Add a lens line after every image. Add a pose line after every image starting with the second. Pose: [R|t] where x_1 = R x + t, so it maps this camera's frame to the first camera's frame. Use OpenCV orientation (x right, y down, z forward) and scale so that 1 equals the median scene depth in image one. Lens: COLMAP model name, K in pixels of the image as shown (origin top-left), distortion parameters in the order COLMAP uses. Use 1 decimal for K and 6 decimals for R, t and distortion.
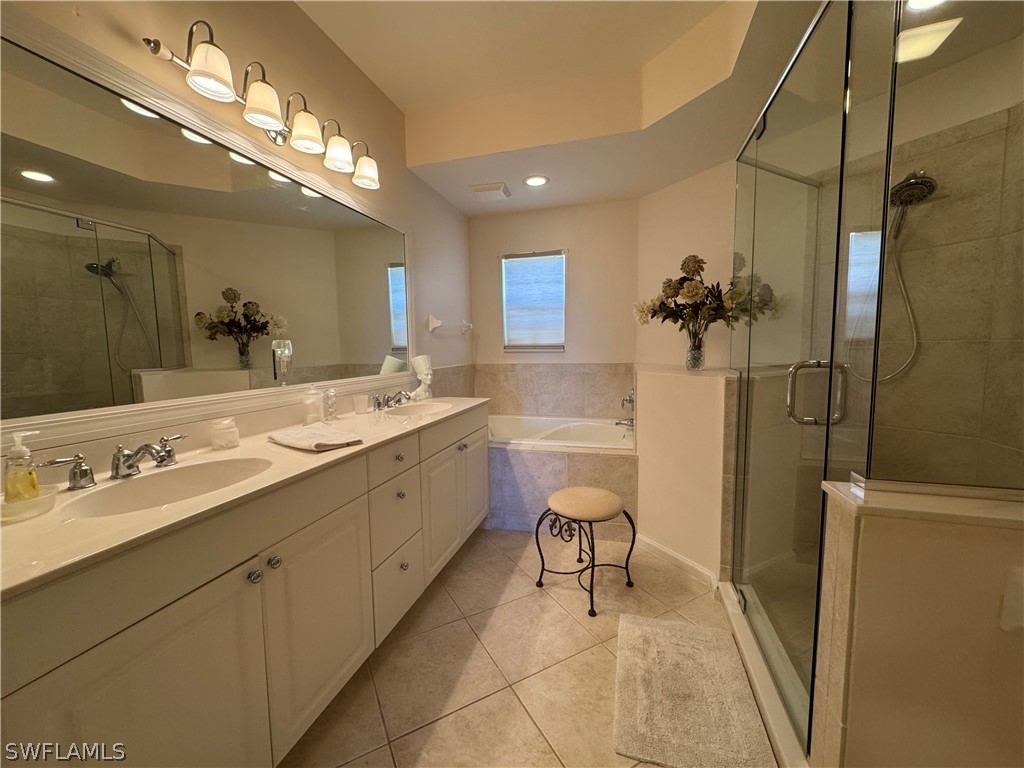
lens RADIAL K [[405.2, 0, 513.3], [0, 405.2, 382.9], [0, 0, 1]] dist [-0.006254, 0.001139]
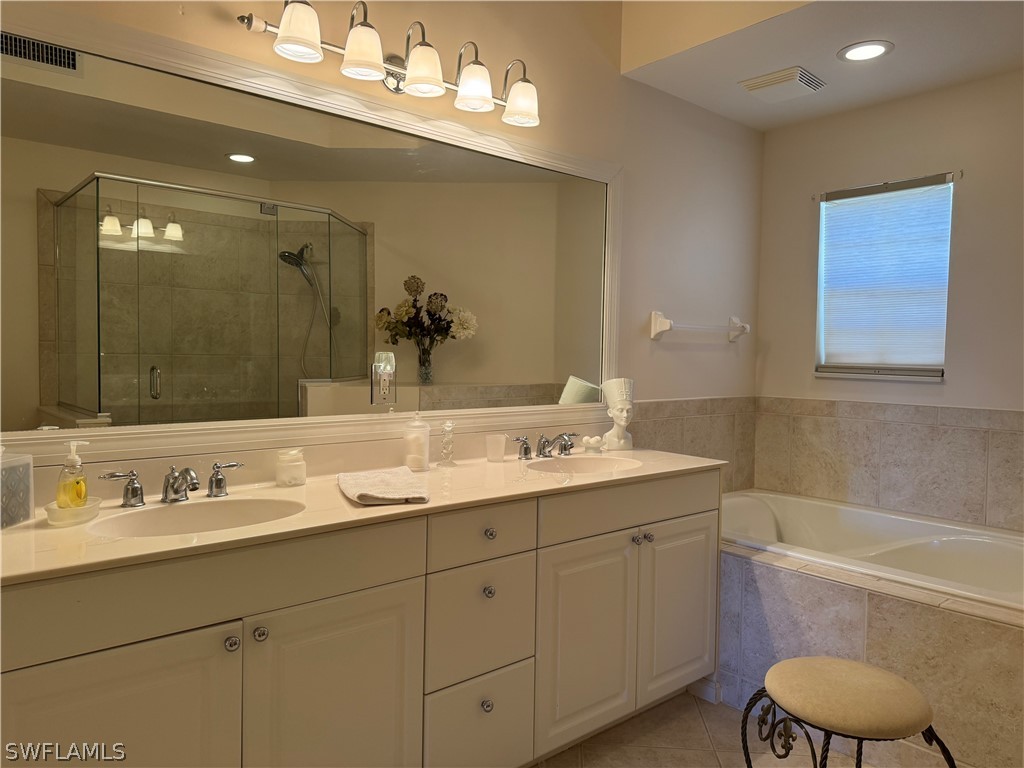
lens RADIAL K [[710.9, 0, 515.3], [0, 710.9, 383.4], [0, 0, 1]] dist [0.079921, -0.107739]
pose [[0.836751, 0.050561, -0.545245, 0.244981], [-0.077229, 0.996672, -0.026096, -0.021983], [0.542111, 0.063944, 0.837871, 0.018521]]
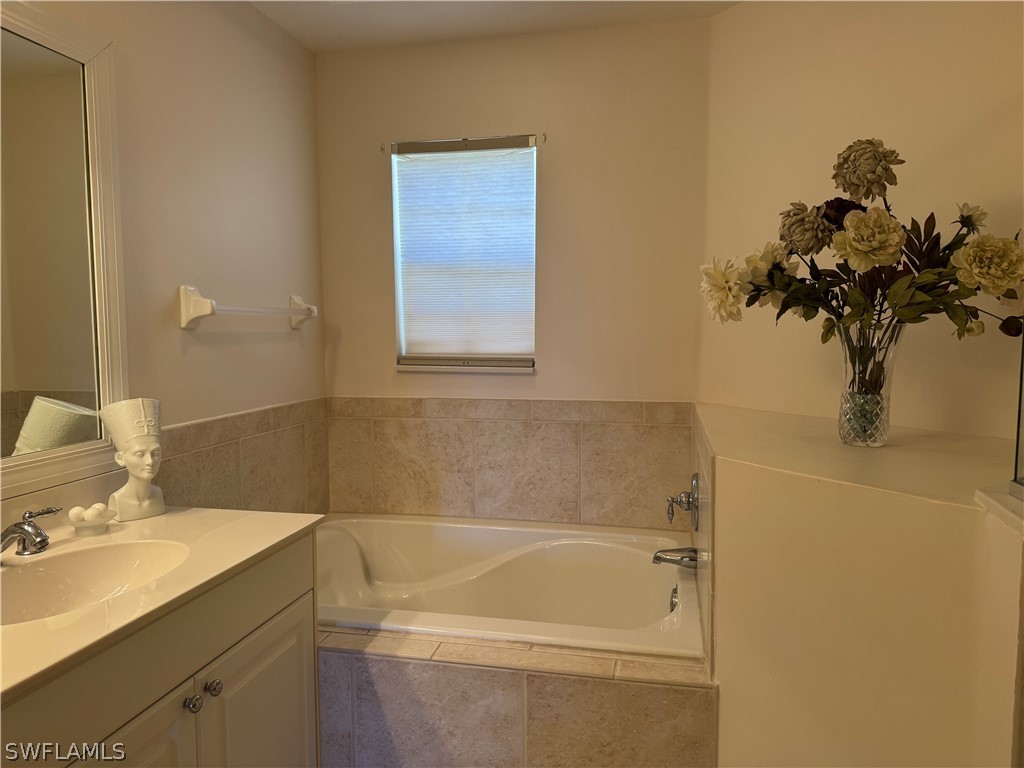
lens RADIAL K [[710.9, 0, 509.8], [0, 710.9, 387.7], [0, 0, 1]] dist [0.079921, -0.107739]
pose [[0.998101, 0.007106, 0.061194, 0.078029], [-0.006569, 0.999938, -0.008983, -0.079937], [-0.061254, 0.008563, 0.998085, 0.357244]]
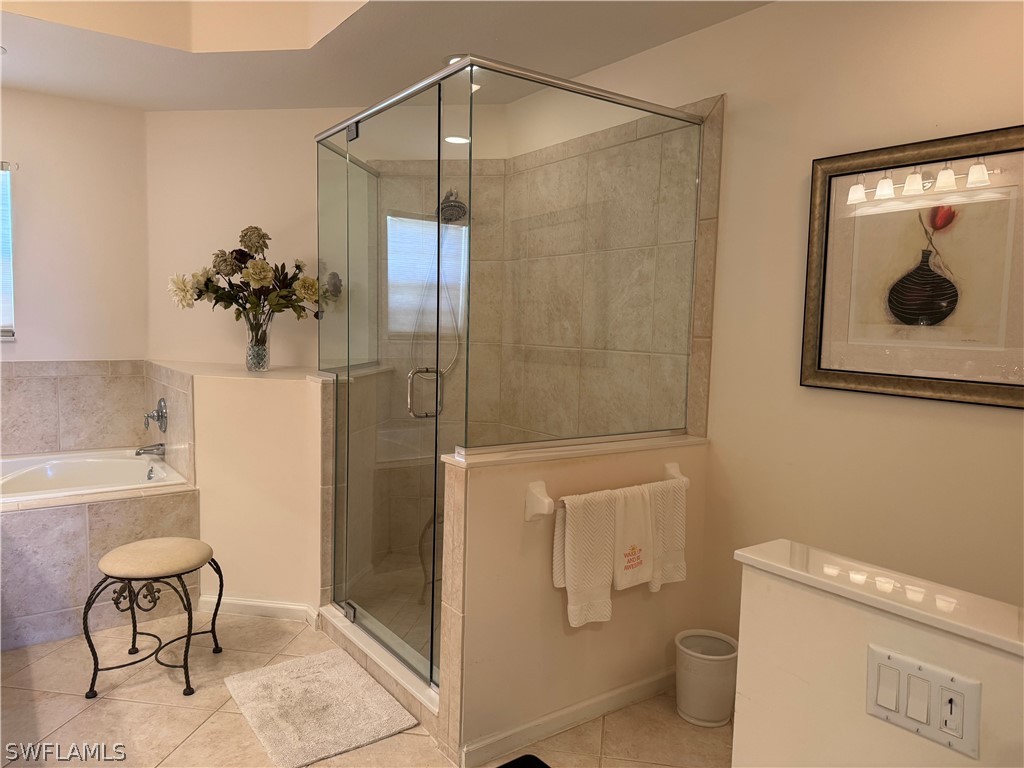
lens RADIAL K [[710.9, 0, 512.0], [0, 710.9, 384.6], [0, 0, 1]] dist [0.079921, -0.107739]
pose [[0.614344, -0.037423, 0.788150, -0.359171], [0.037346, 0.999134, 0.018331, -0.012973], [-0.788154, 0.018172, 0.615210, -0.251762]]
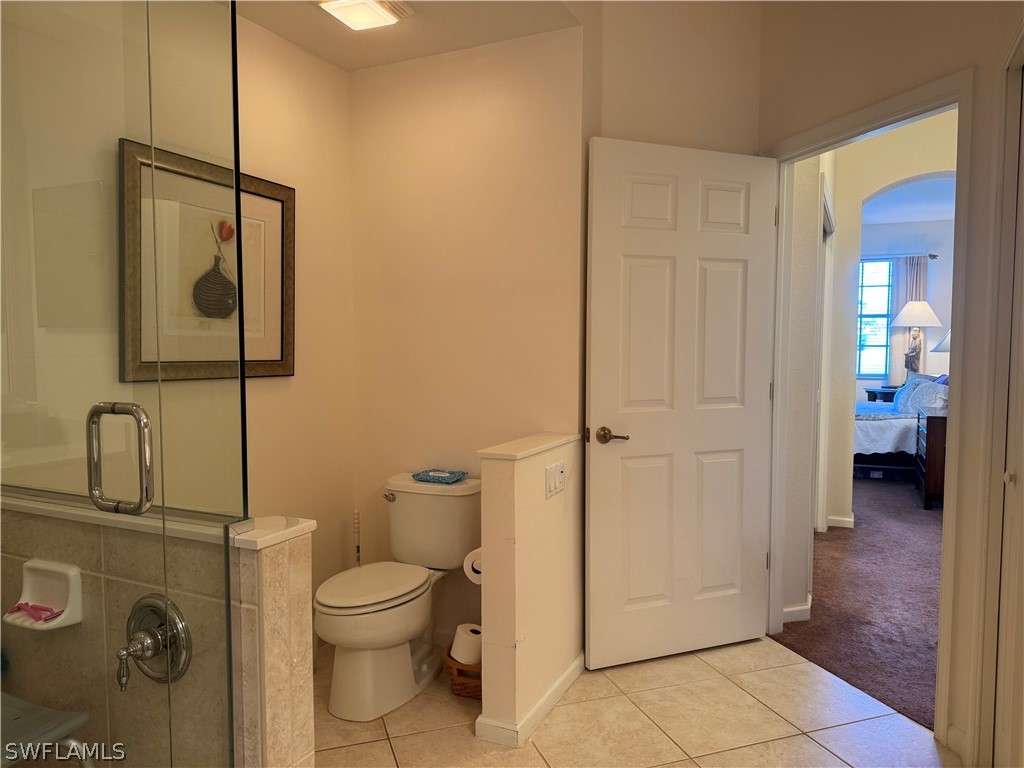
lens RADIAL K [[710.9, 0, 520.4], [0, 710.9, 389.1], [0, 0, 1]] dist [0.079921, -0.107739]
pose [[-0.985171, 0.001163, 0.171571, 0.003555], [0.027879, 0.987773, 0.153387, -0.092731], [-0.169295, 0.155895, -0.973158, 0.804671]]
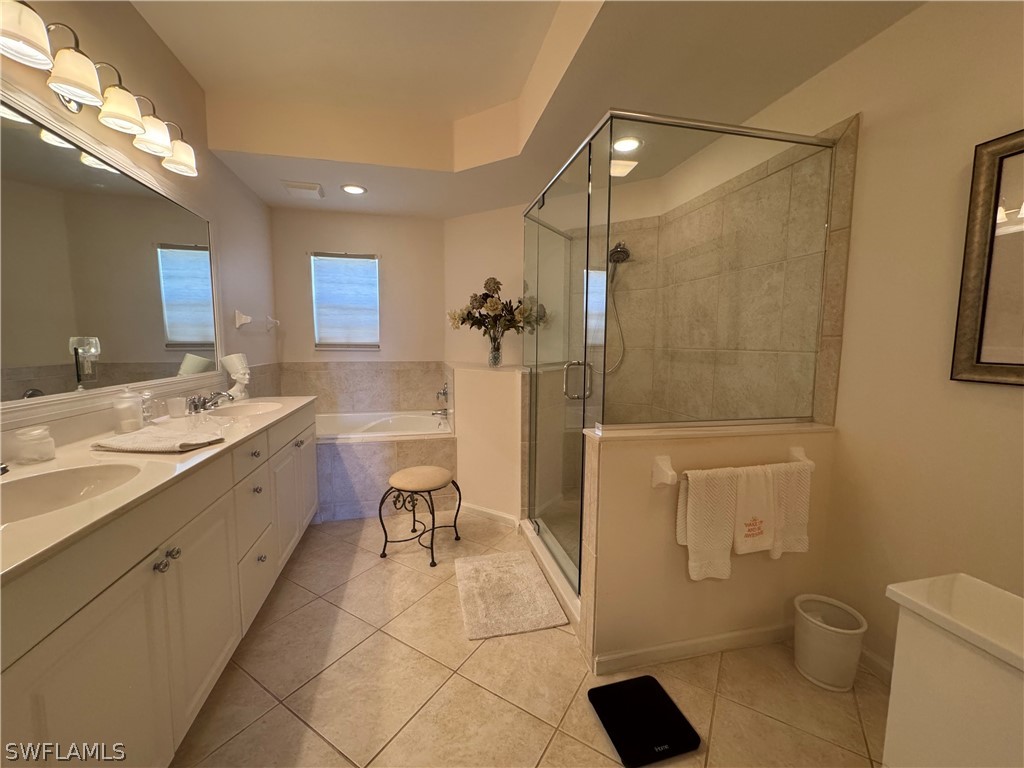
lens RADIAL K [[405.2, 0, 512.6], [0, 405.2, 382.7], [0, 0, 1]] dist [-0.006254, 0.001139]
pose [[0.871869, -0.027660, 0.488958, -0.134657], [0.024371, 0.999617, 0.013090, 0.002765], [-0.489133, 0.000504, 0.872209, -0.146785]]
